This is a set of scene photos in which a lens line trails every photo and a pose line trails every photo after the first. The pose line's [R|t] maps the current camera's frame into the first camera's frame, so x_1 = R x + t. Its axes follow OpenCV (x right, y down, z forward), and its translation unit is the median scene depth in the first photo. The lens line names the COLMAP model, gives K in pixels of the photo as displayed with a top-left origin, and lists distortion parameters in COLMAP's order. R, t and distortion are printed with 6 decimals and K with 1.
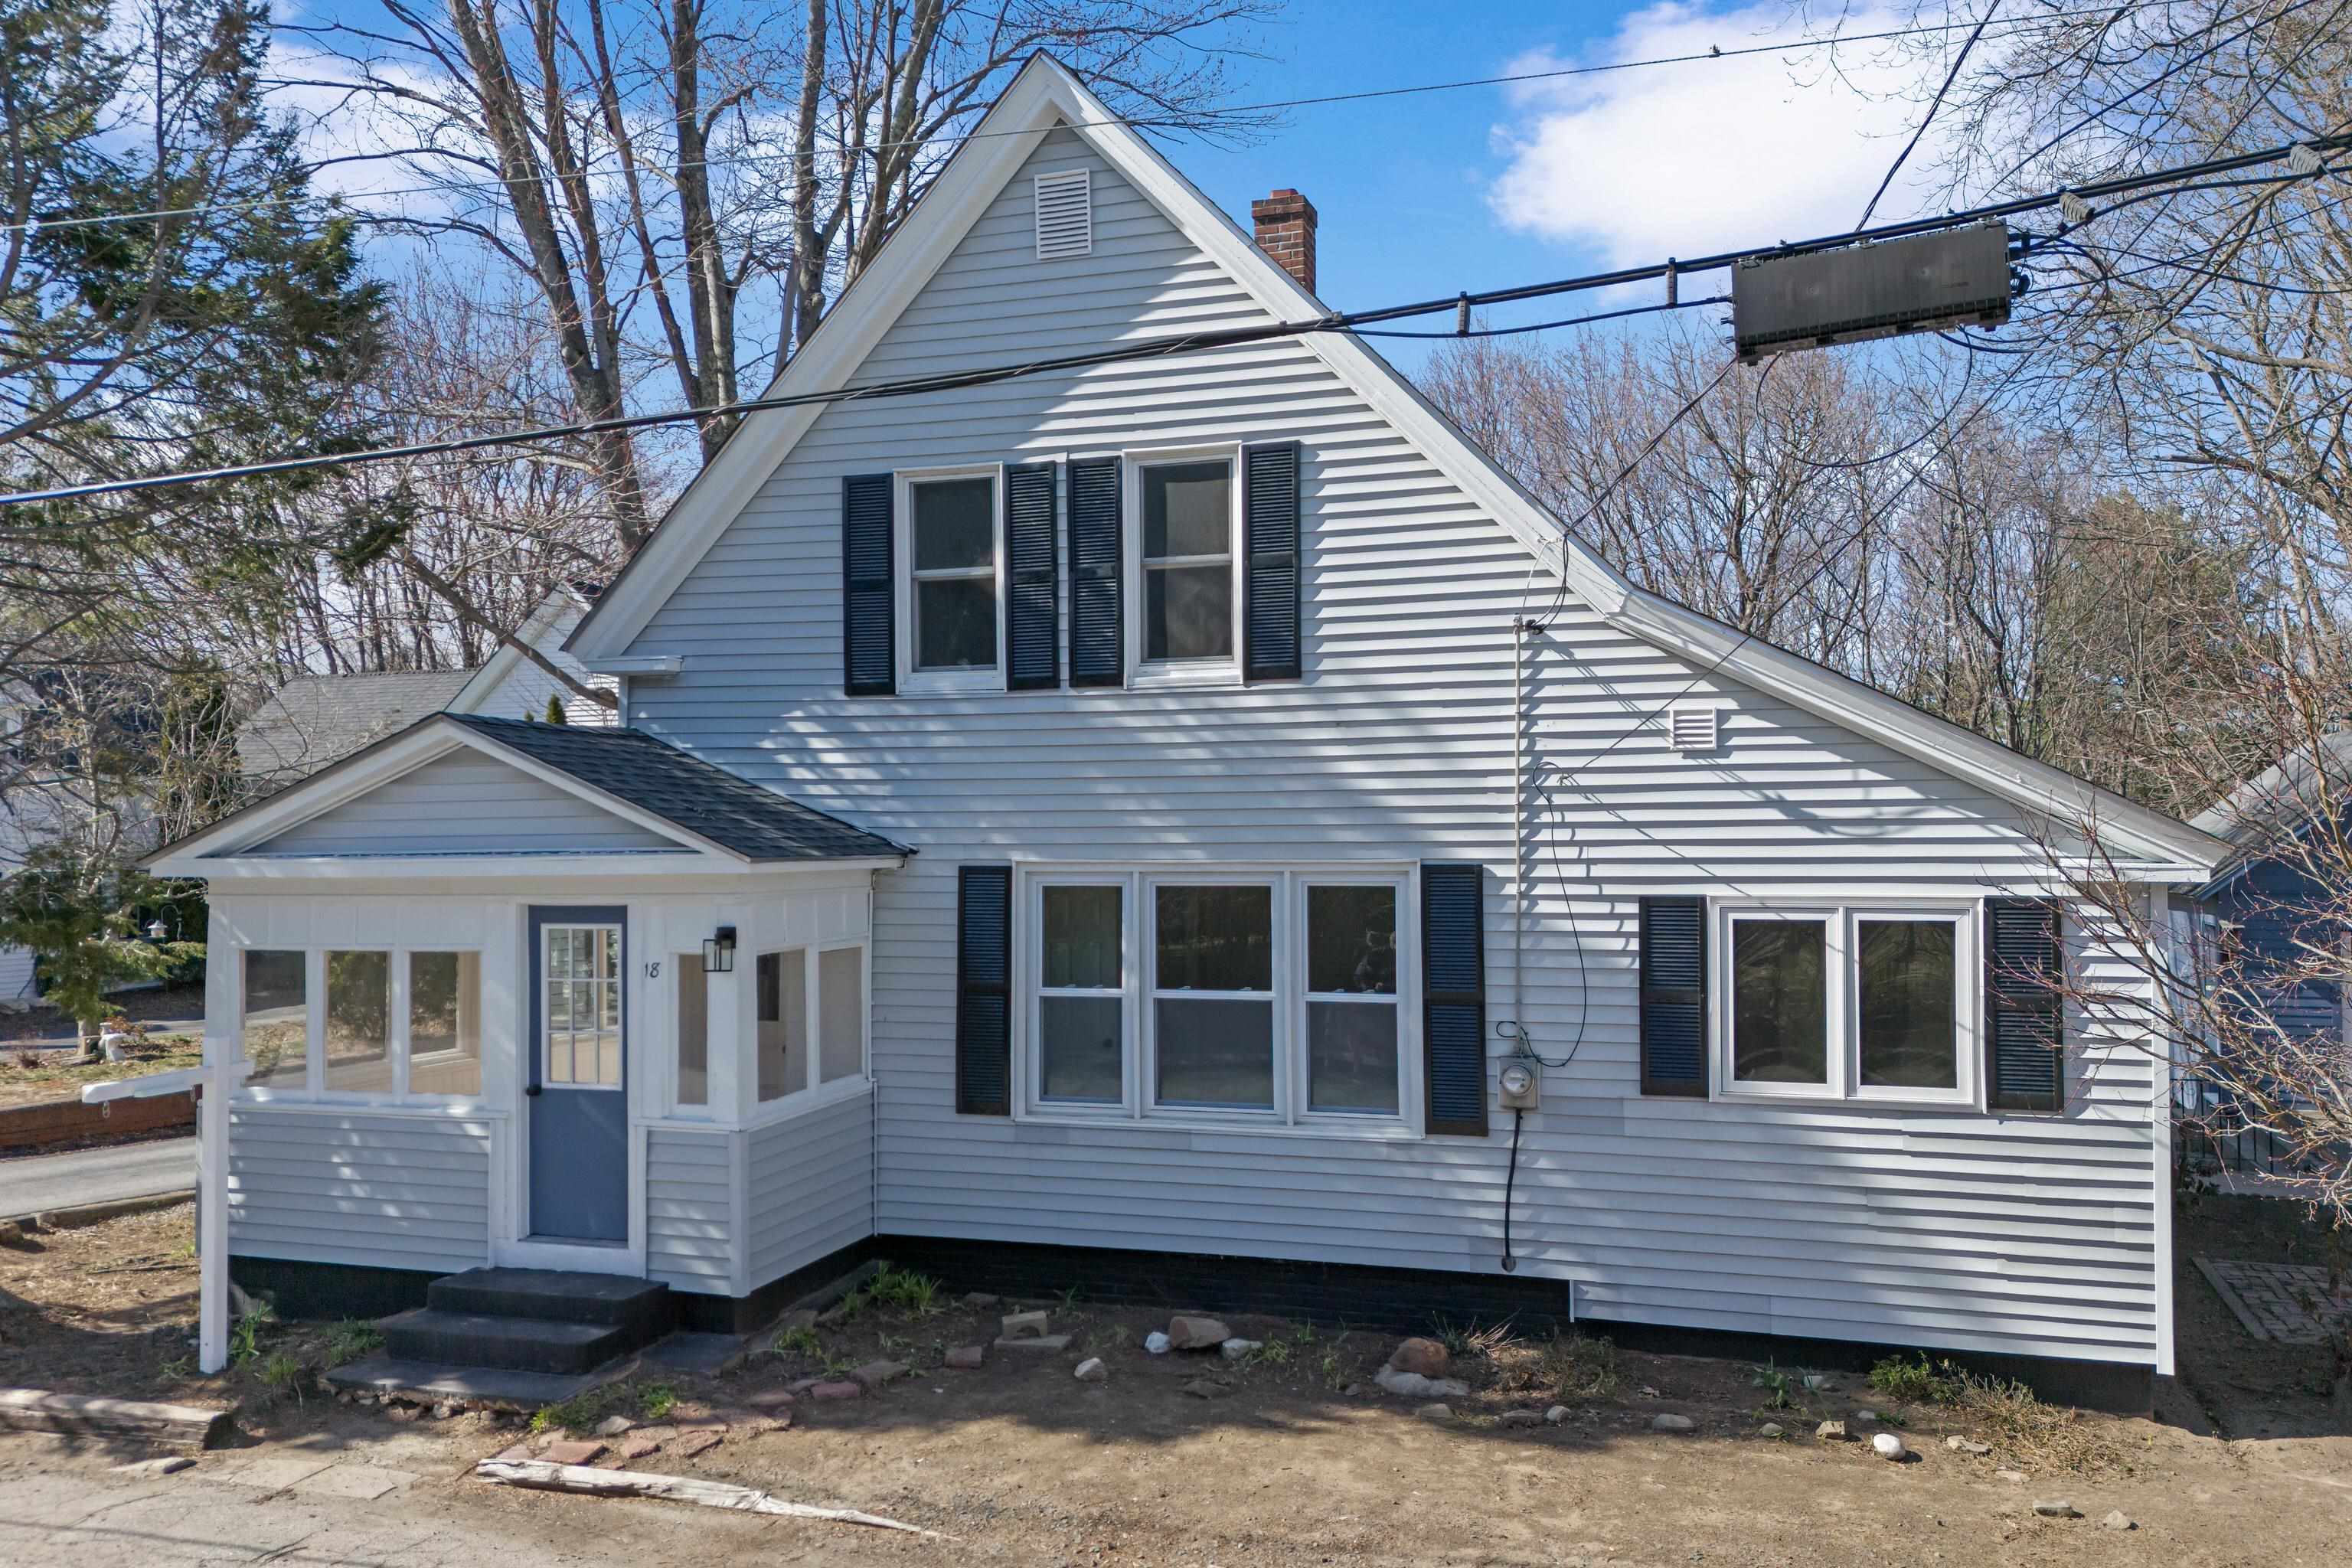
lens RADIAL K [[1697.9, 0, 1175.5], [0, 1697.9, 838.2], [0, 0, 1]] dist [0.078703, -0.054685]
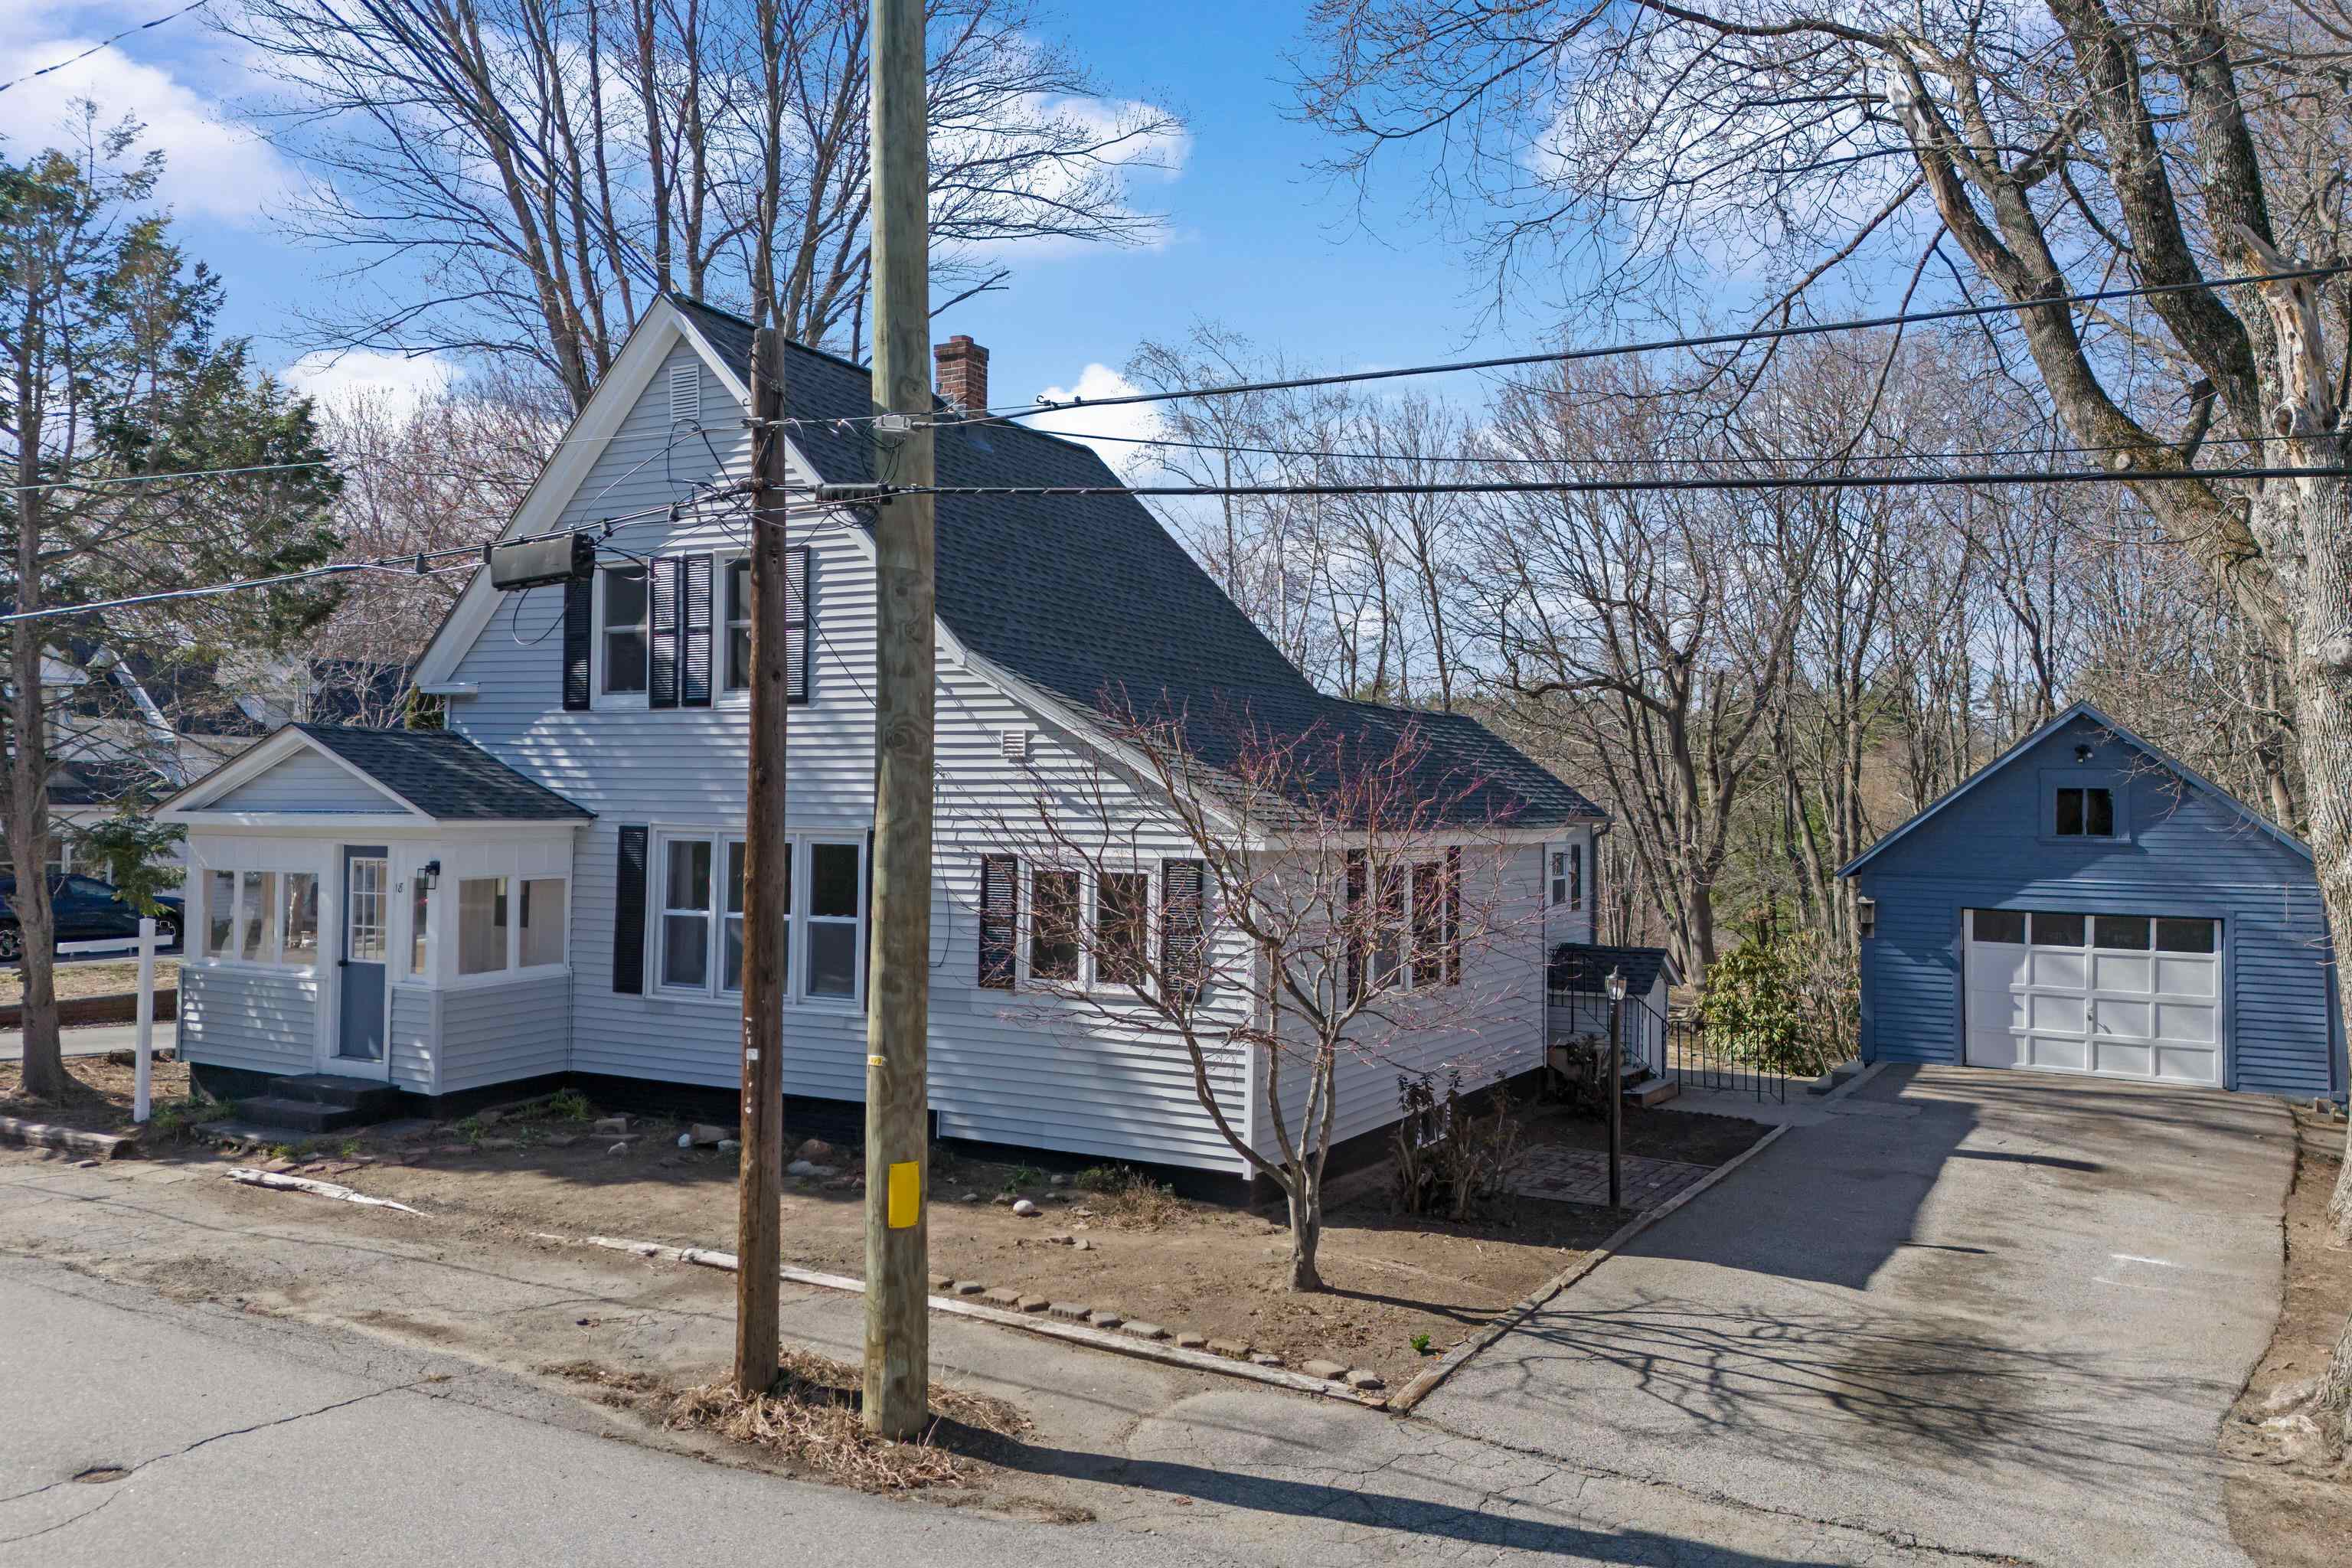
lens RADIAL K [[1804.3, 0, 1166.7], [0, 1804.3, 788.7], [0, 0, 1]] dist [0.099910, -0.046633]
pose [[0.975834, 0.016099, -0.217919, 0.741546], [-0.018308, 0.999799, -0.008123, -0.012936], [0.217745, 0.011916, 0.975933, -0.488498]]
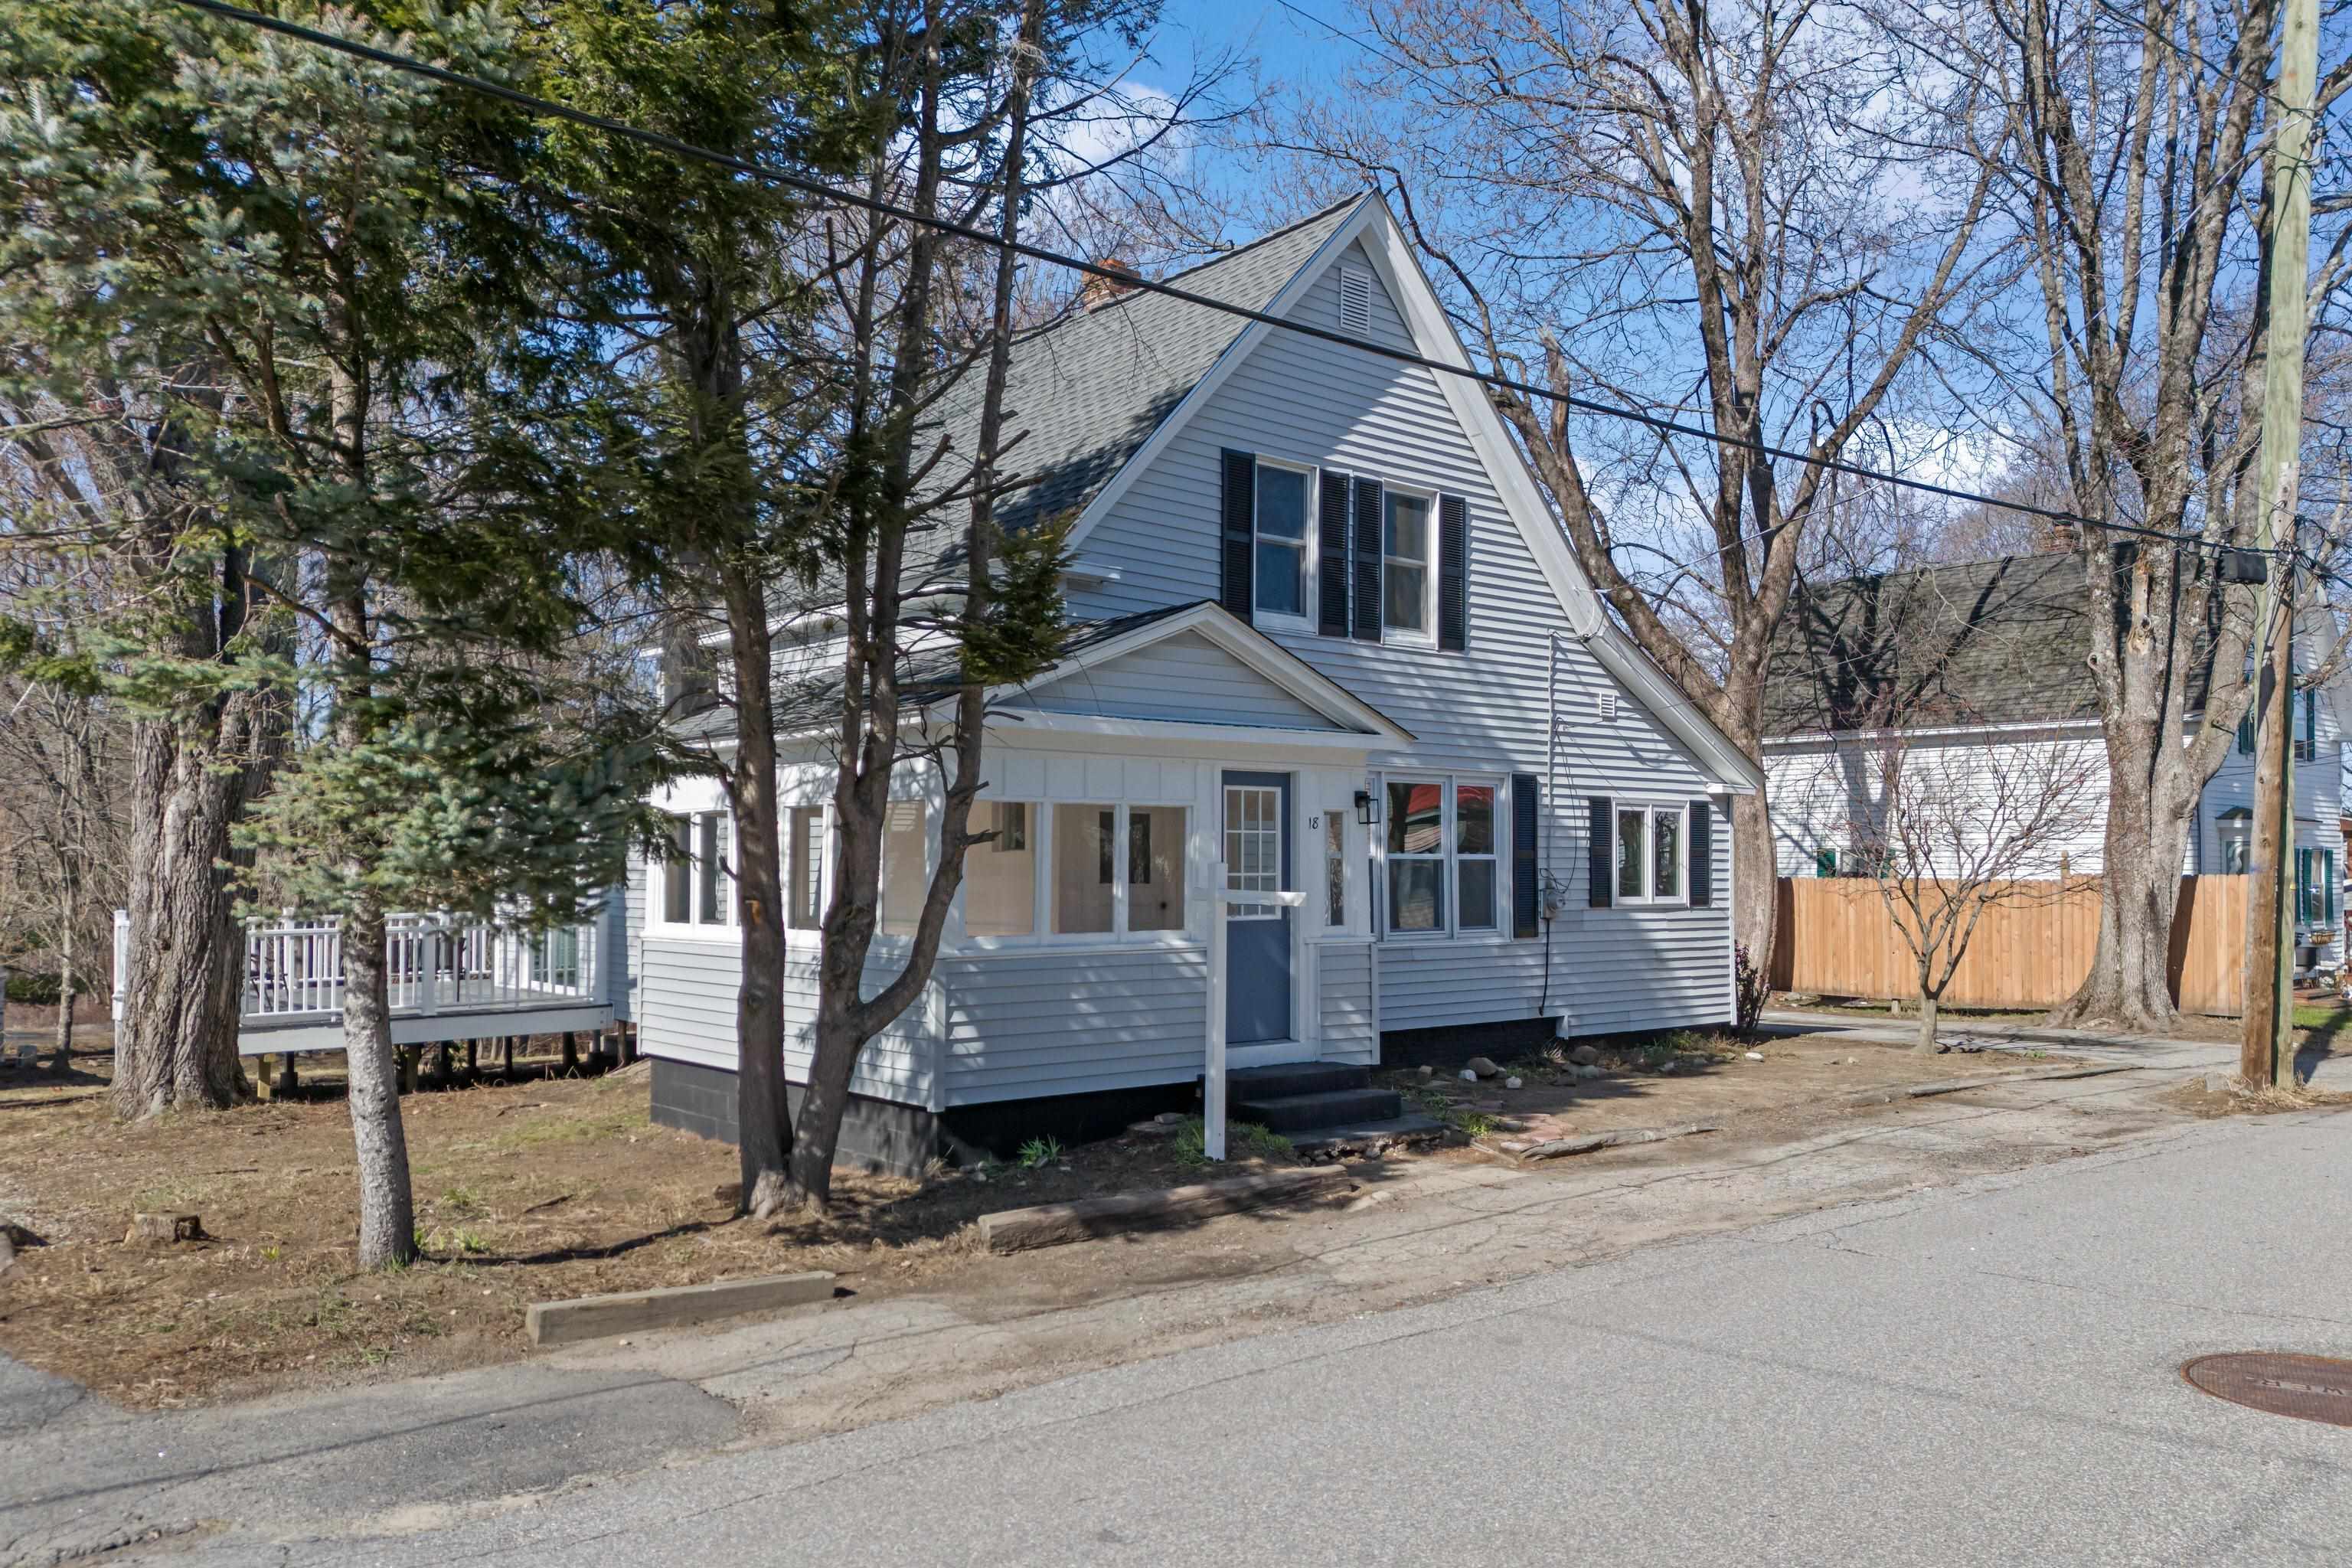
lens RADIAL K [[1697.9, 0, 1175.5], [0, 1697.9, 838.2], [0, 0, 1]] dist [0.078703, -0.054685]
pose [[0.540743, 0.020864, 0.840929, -1.396303], [-0.011715, 0.999782, -0.017272, 0.108767], [-0.841107, -0.000511, 0.540869, 0.385722]]
